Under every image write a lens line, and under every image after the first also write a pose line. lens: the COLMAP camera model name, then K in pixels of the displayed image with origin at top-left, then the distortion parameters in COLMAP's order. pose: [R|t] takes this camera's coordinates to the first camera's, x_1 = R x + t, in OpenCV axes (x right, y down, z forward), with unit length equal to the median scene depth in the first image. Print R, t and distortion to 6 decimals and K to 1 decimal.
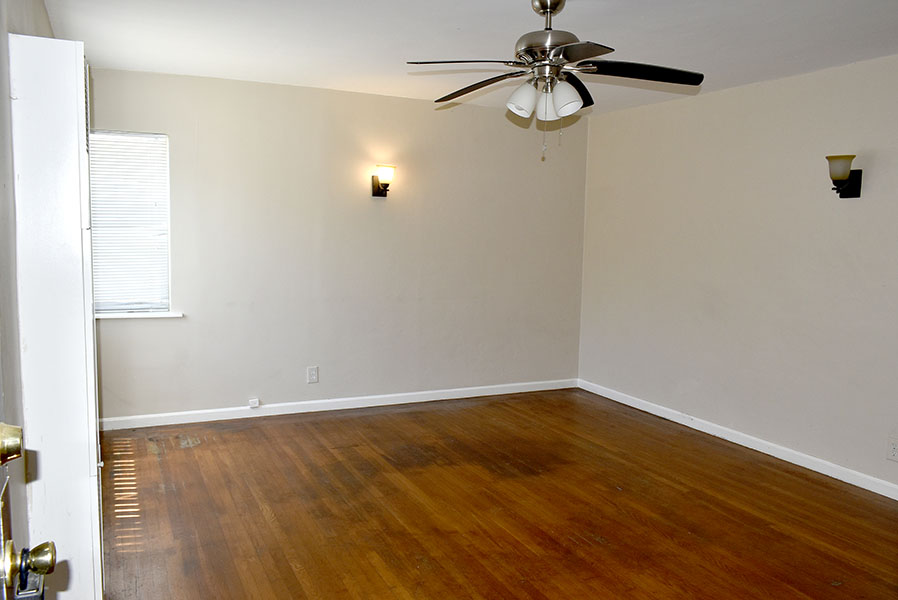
lens RADIAL K [[709.9, 0, 449.1], [0, 709.9, 288.7], [0, 0, 1]] dist [-0.006445, 0.003059]
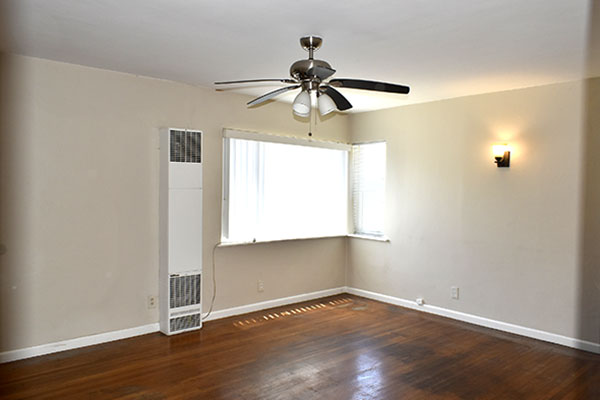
lens RADIAL K [[474.3, 0, 300.0], [0, 474.3, 192.4], [0, 0, 1]] dist [-0.006445, 0.003059]
pose [[0.279279, -0.005576, -0.960194, 0.716618], [-0.090365, 0.995392, -0.032064, -0.024841], [0.955949, 0.095723, 0.277488, 0.459093]]
